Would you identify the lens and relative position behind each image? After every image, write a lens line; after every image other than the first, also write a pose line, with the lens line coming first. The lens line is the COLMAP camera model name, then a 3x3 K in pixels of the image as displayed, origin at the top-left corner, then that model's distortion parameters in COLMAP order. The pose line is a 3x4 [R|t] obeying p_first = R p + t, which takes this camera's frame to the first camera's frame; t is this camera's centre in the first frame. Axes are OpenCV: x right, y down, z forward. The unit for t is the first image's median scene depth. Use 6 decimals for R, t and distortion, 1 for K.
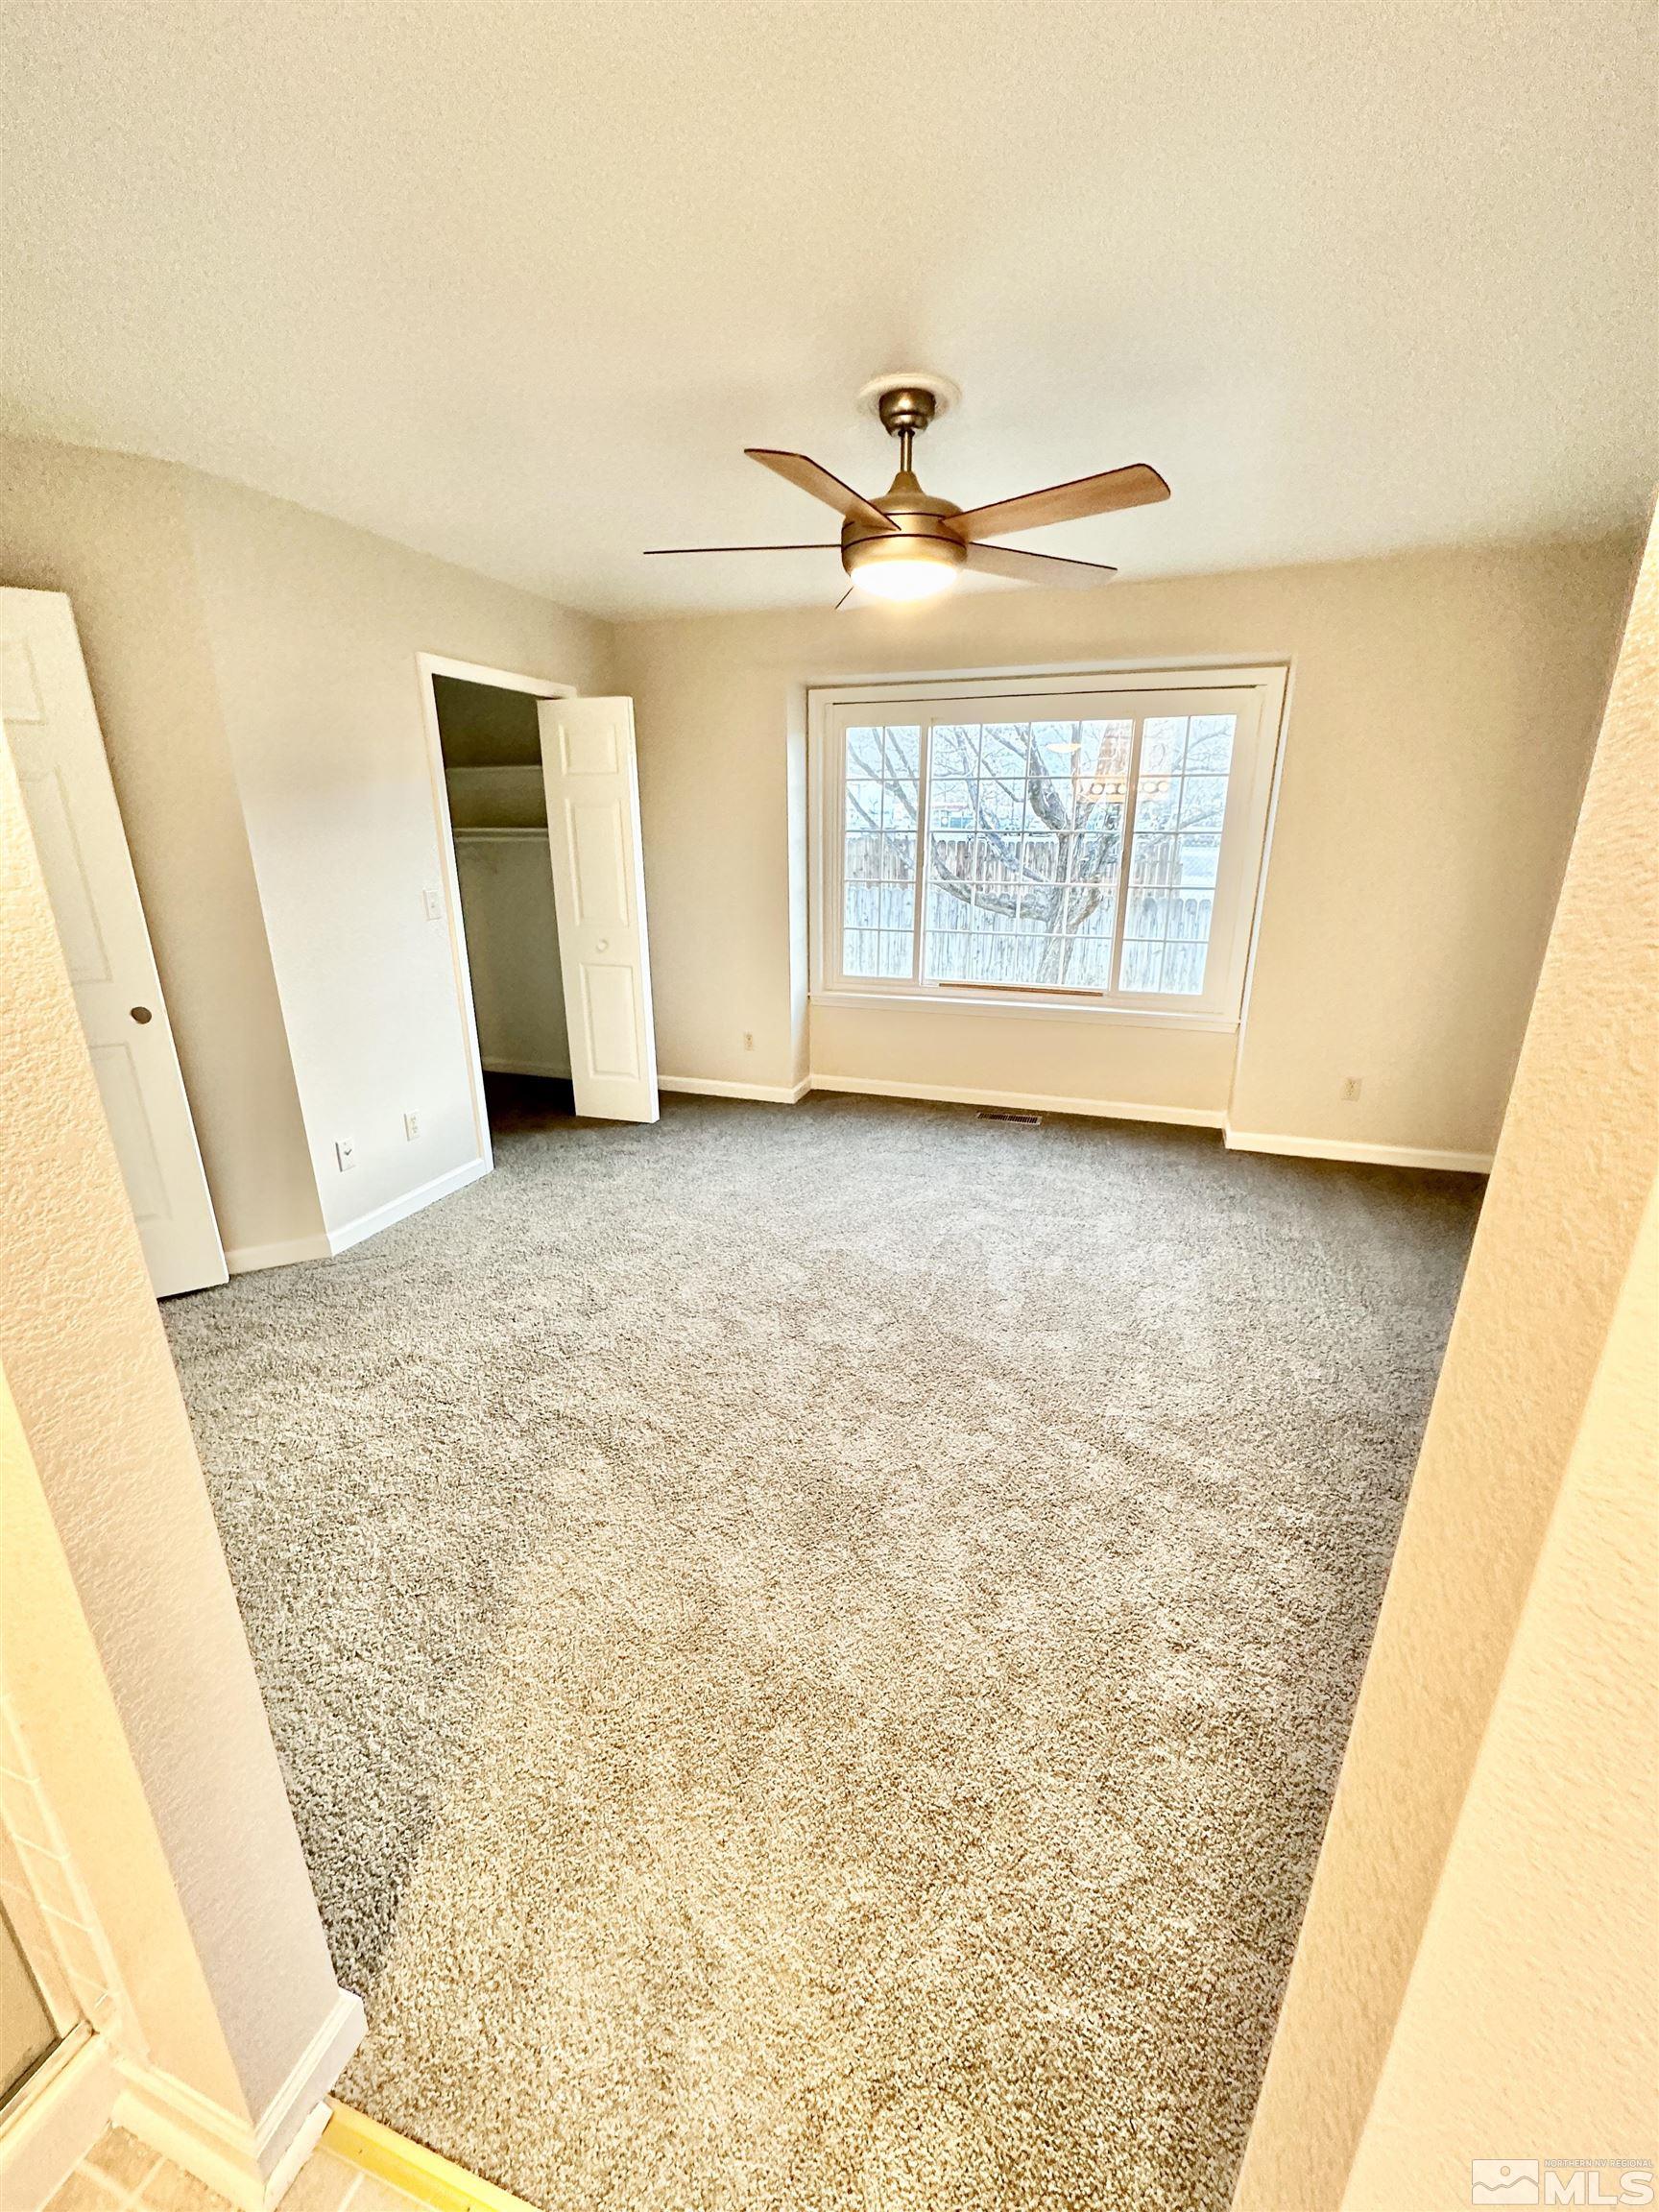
lens RADIAL K [[882.3, 0, 832.9], [0, 882.3, 1103.1], [0, 0, 1]] dist [-0.003438, 0.000252]
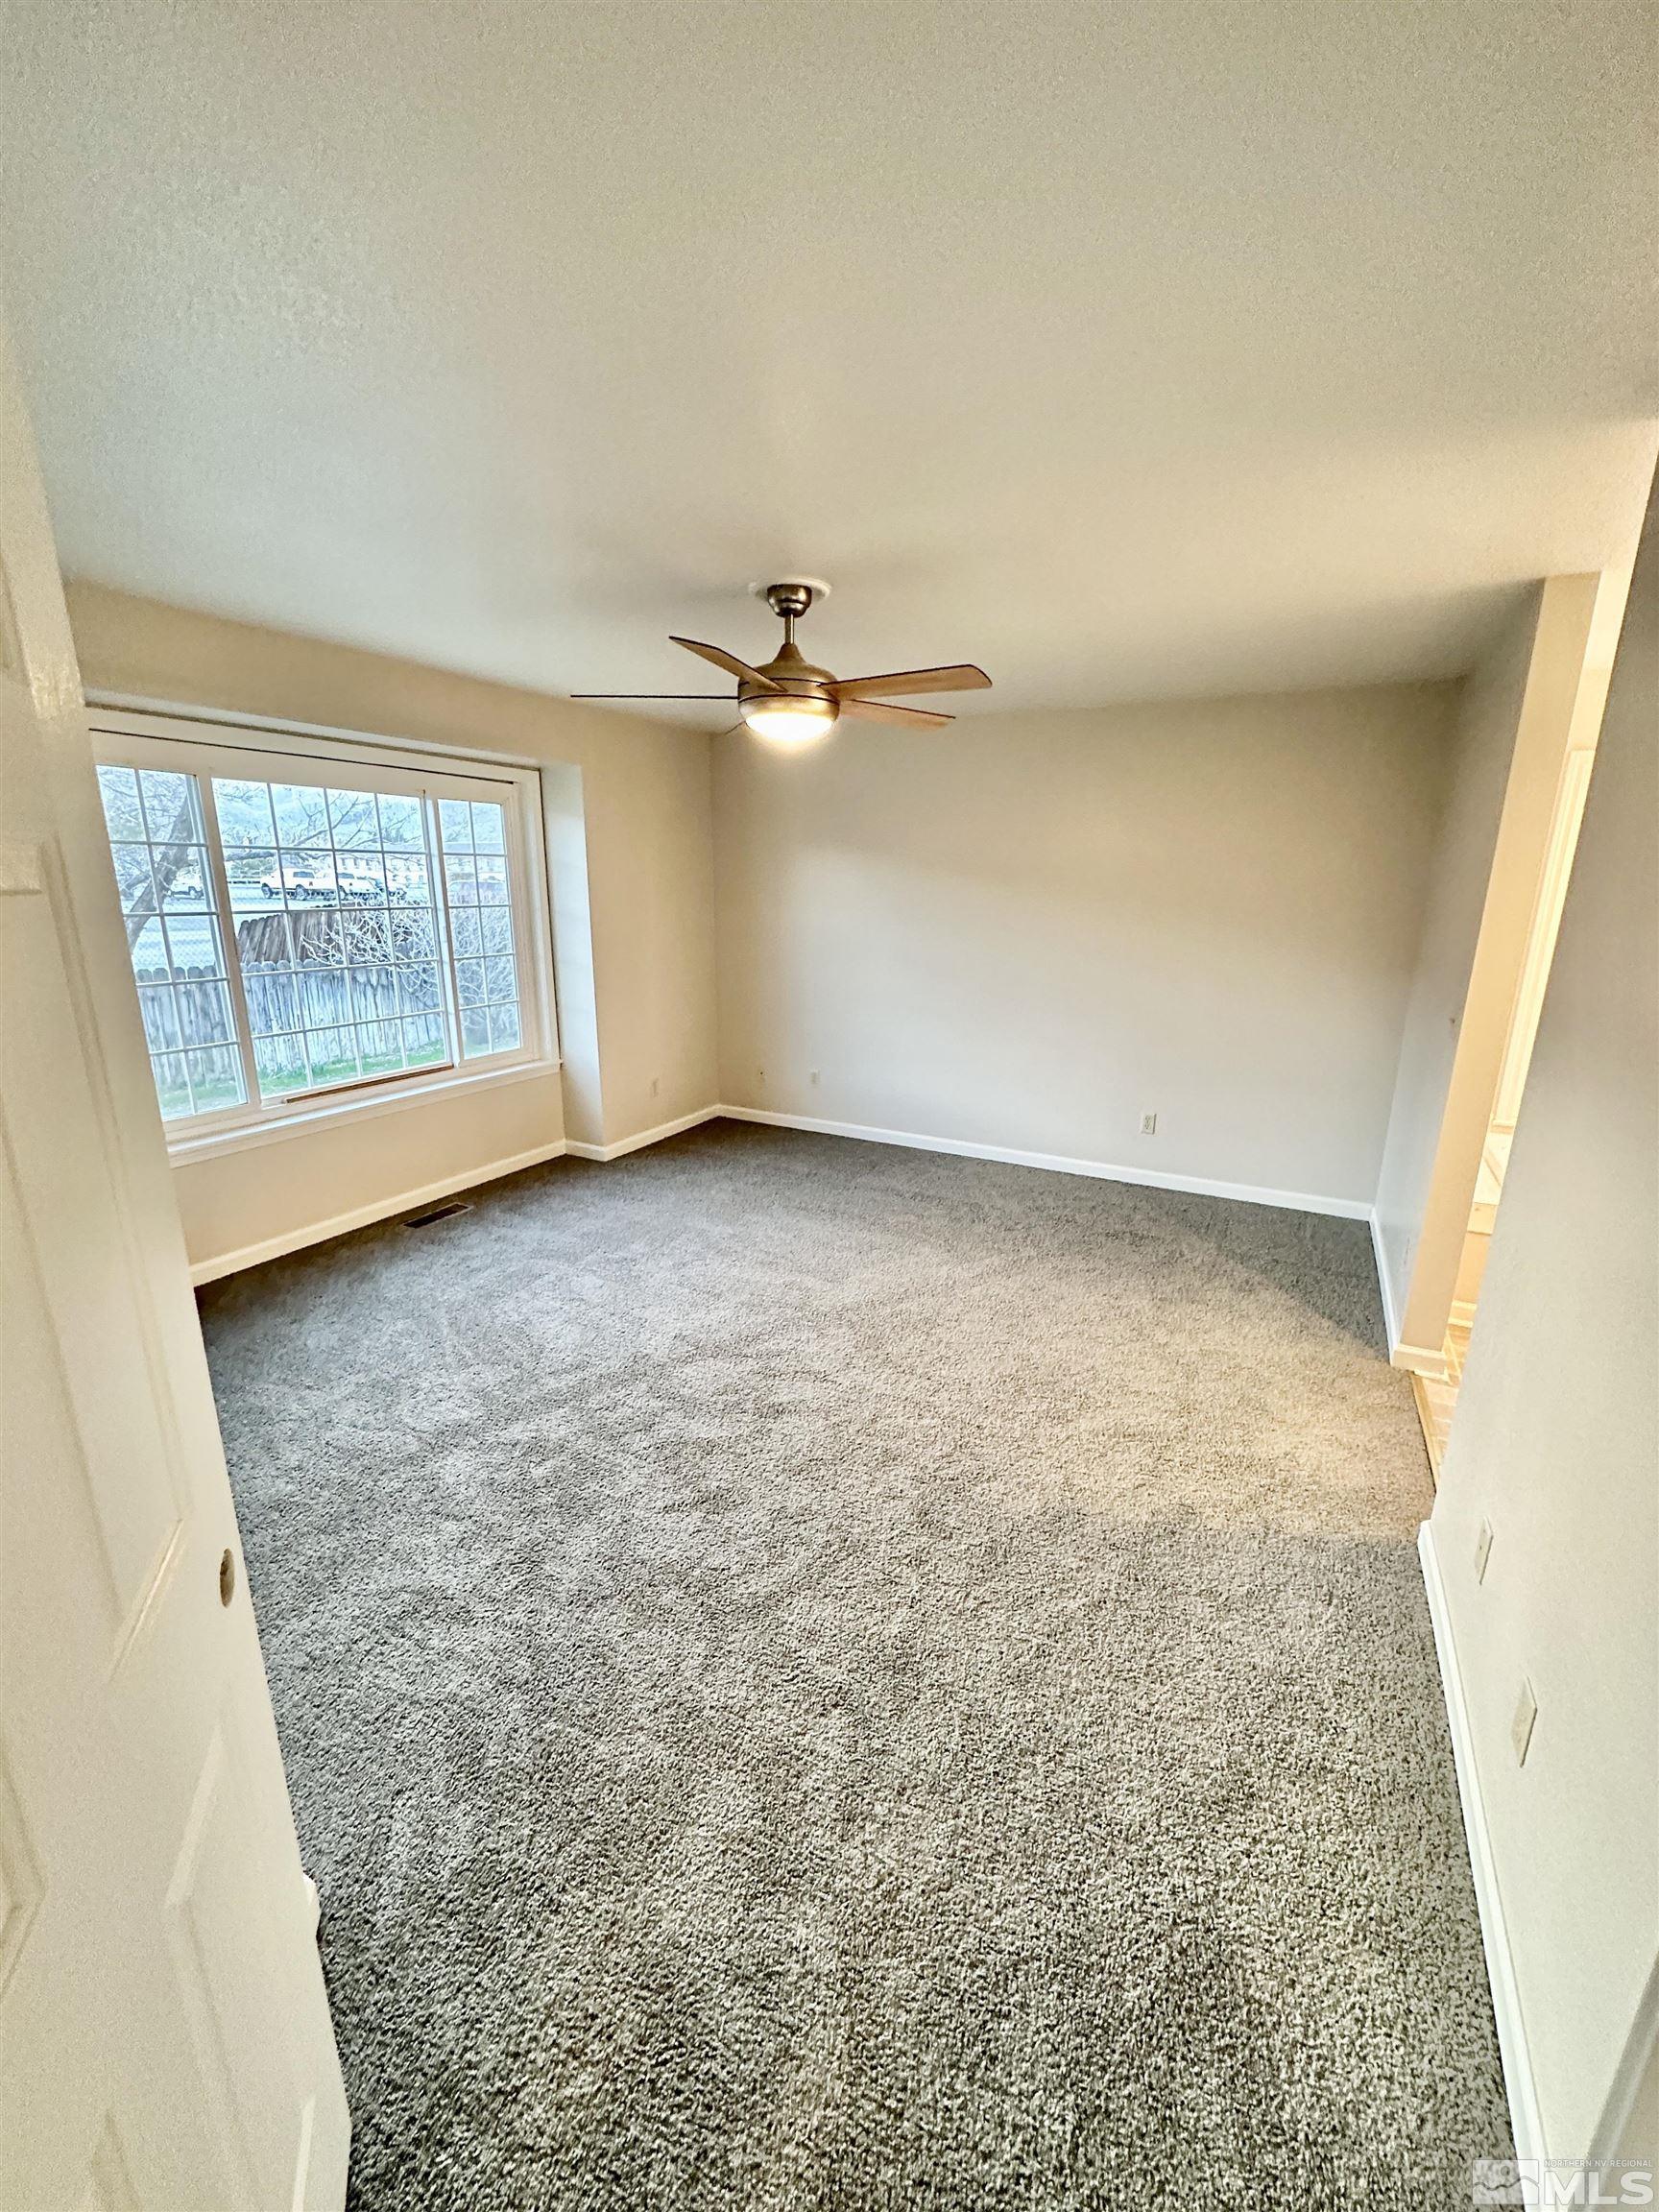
lens RADIAL K [[882.3, 0, 827.7], [0, 882.3, 1107.6], [0, 0, 1]] dist [-0.003438, 0.000252]
pose [[0.170070, -0.251359, 0.952835, -0.644543], [0.286014, 0.937889, 0.196366, -0.170253], [-0.943012, 0.239128, 0.231399, 0.418097]]
